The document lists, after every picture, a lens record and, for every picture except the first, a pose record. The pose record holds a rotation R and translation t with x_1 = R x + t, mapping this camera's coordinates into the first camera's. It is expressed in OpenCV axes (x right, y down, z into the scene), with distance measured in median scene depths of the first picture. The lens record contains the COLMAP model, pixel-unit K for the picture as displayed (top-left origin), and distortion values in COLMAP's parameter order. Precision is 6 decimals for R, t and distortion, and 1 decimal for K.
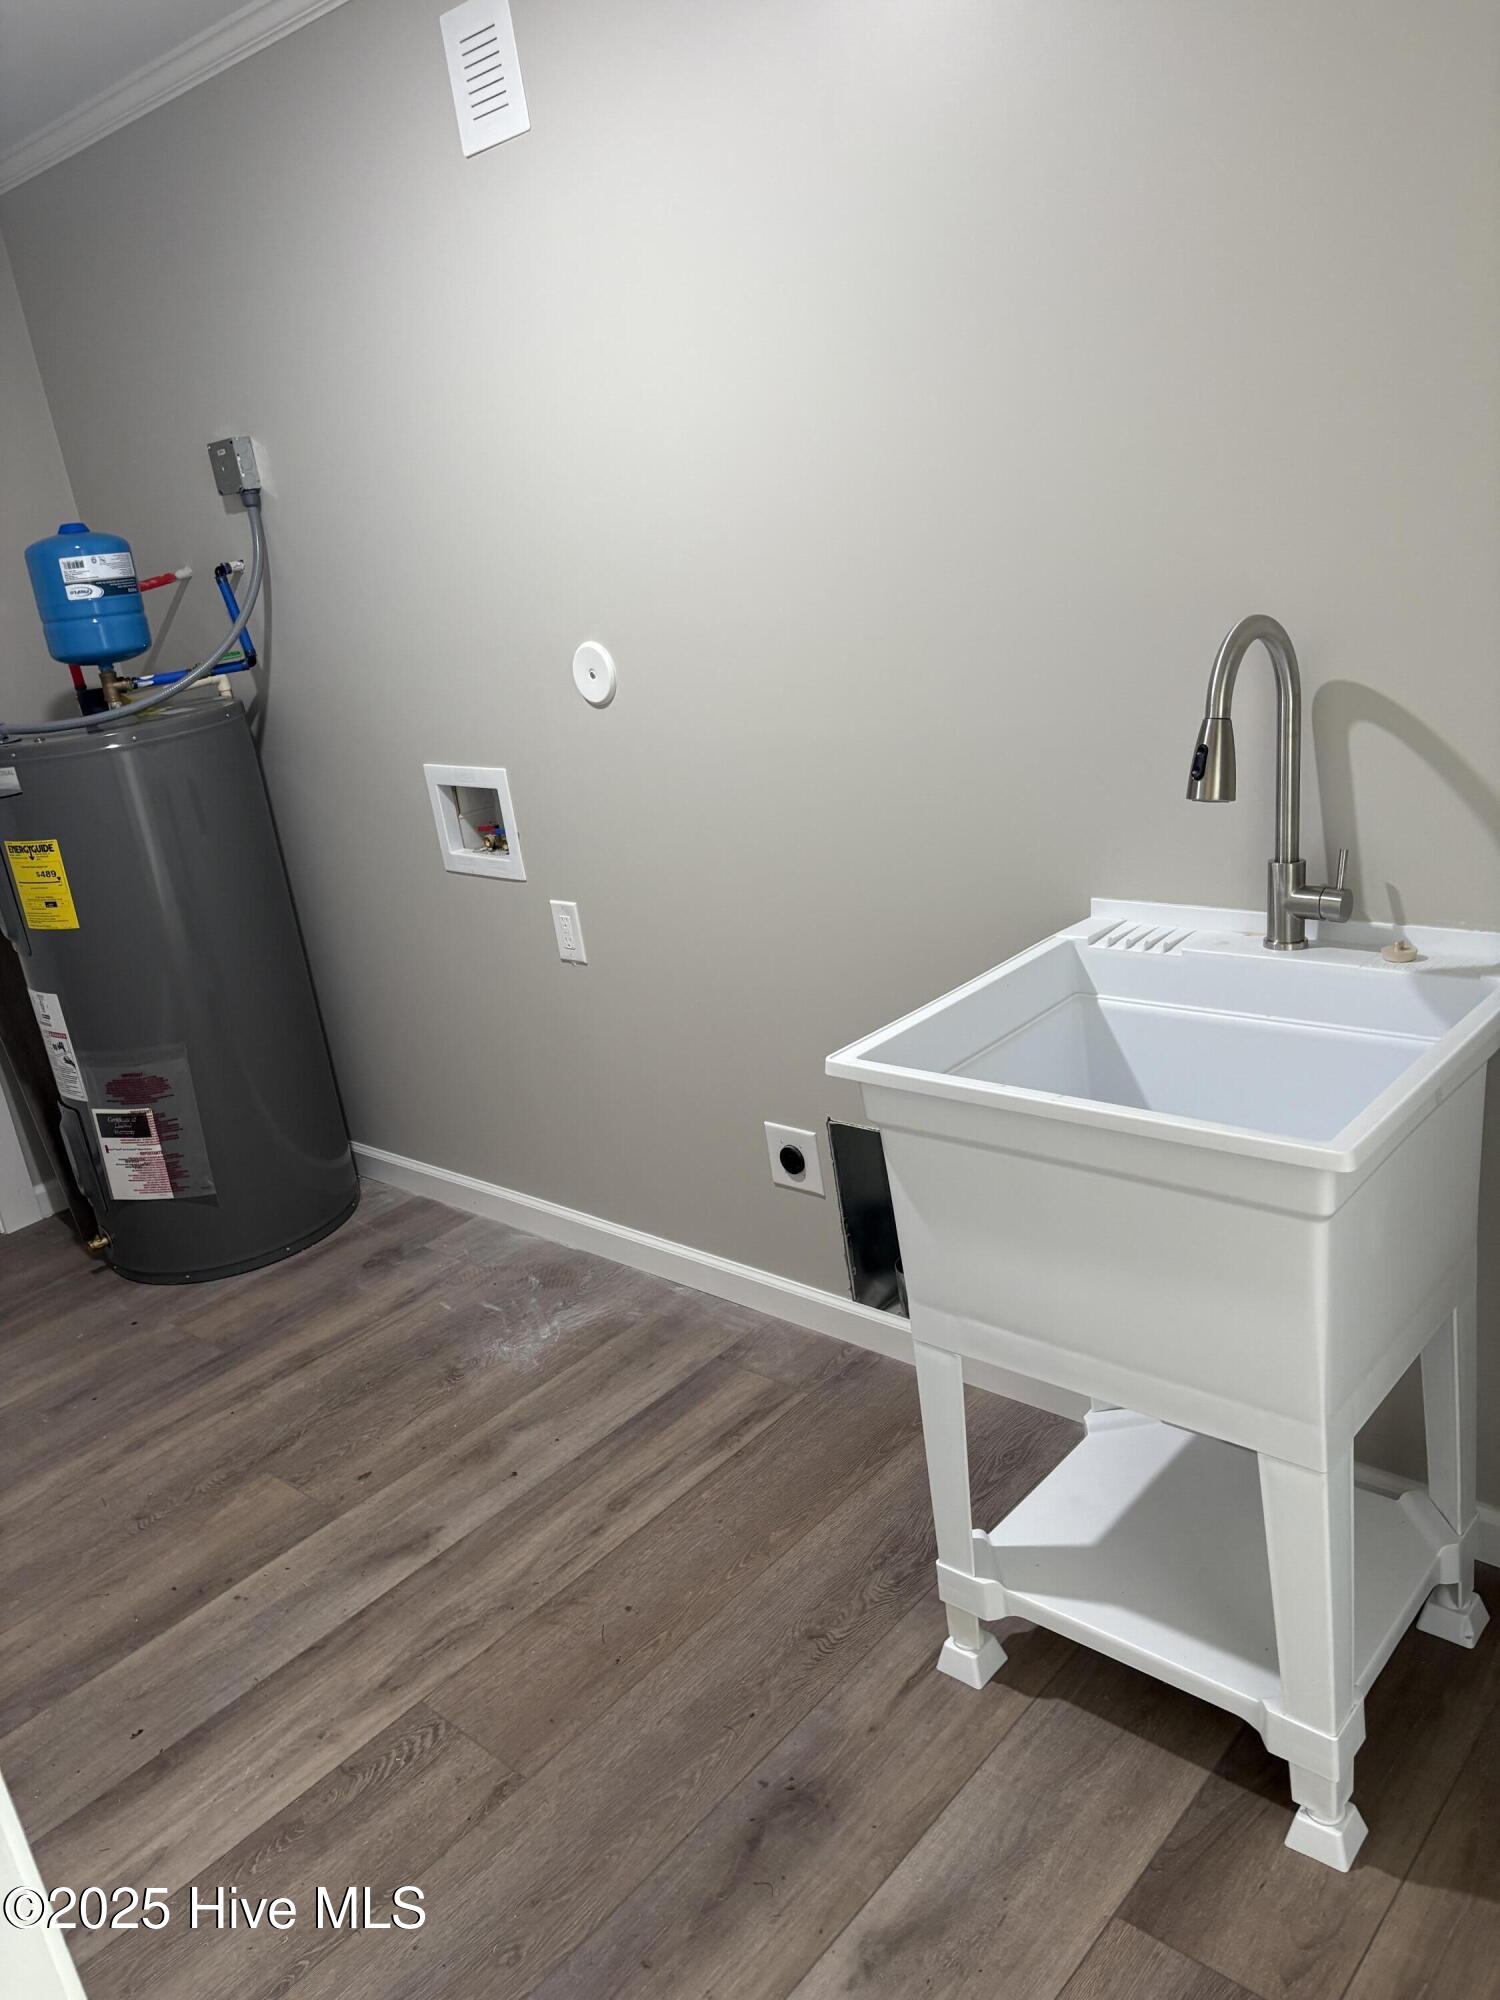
lens RADIAL K [[1521.3, 0, 754.8], [0, 1521.3, 984.1], [0, 0, 1]] dist [0.021912, -0.022442]
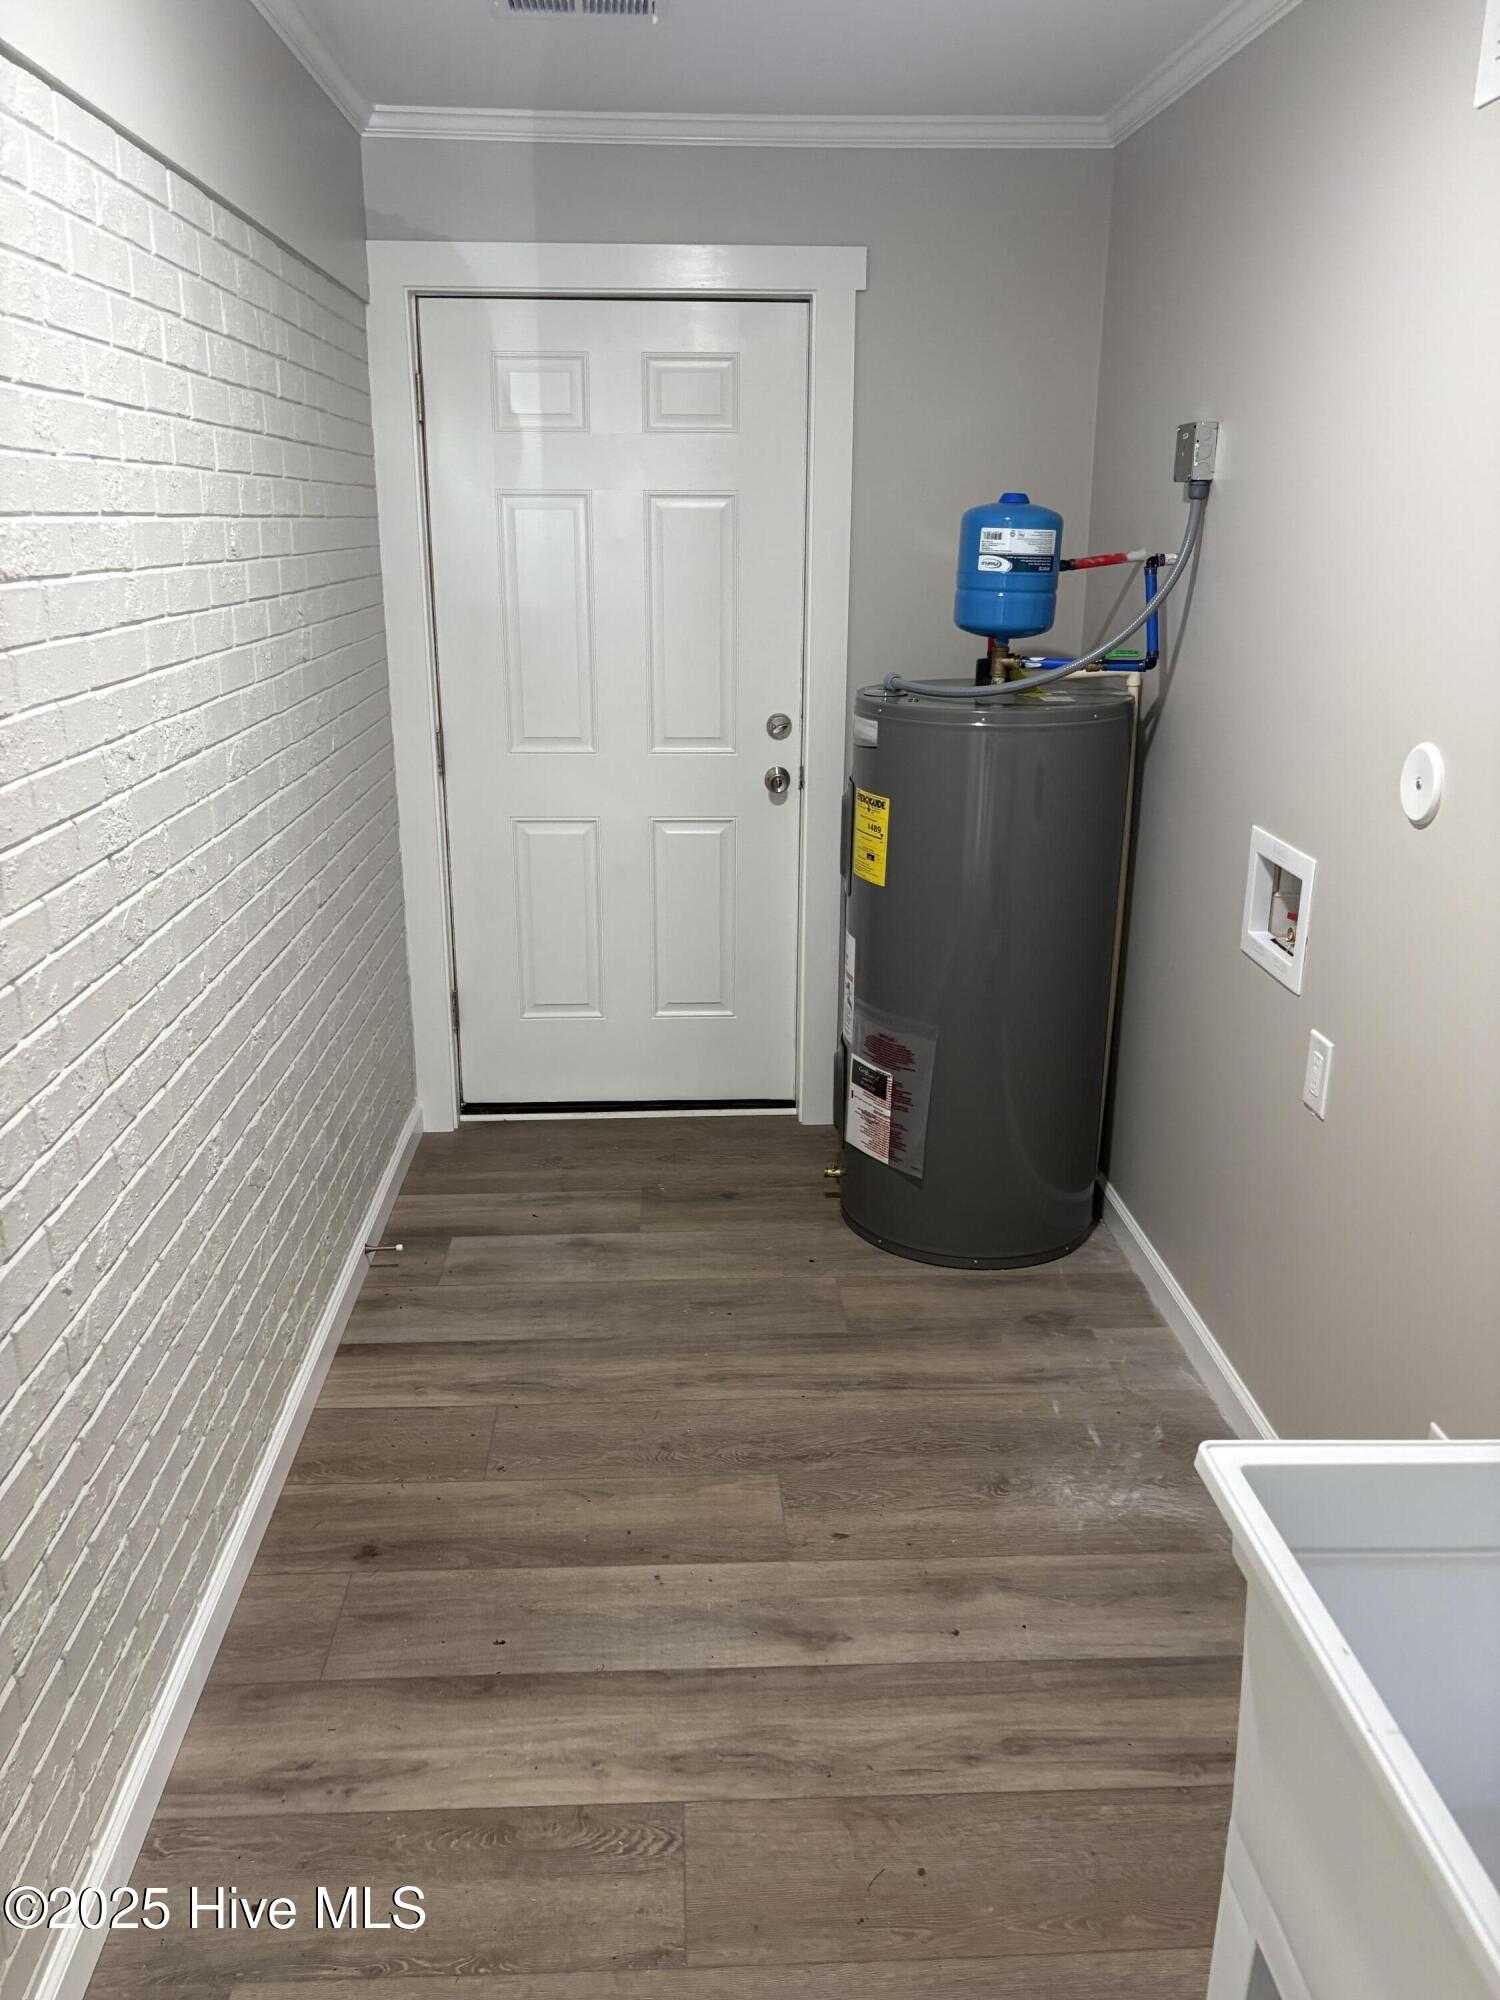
lens RADIAL K [[1521.3, 0, 705.7], [0, 1521.3, 963.6], [0, 0, 1]] dist [0.021912, -0.022442]
pose [[0.687912, 0.332898, -0.644947, 0.156463], [-0.310399, 0.938184, 0.153180, -0.113304], [0.656072, 0.094816, 0.748719, 0.176980]]
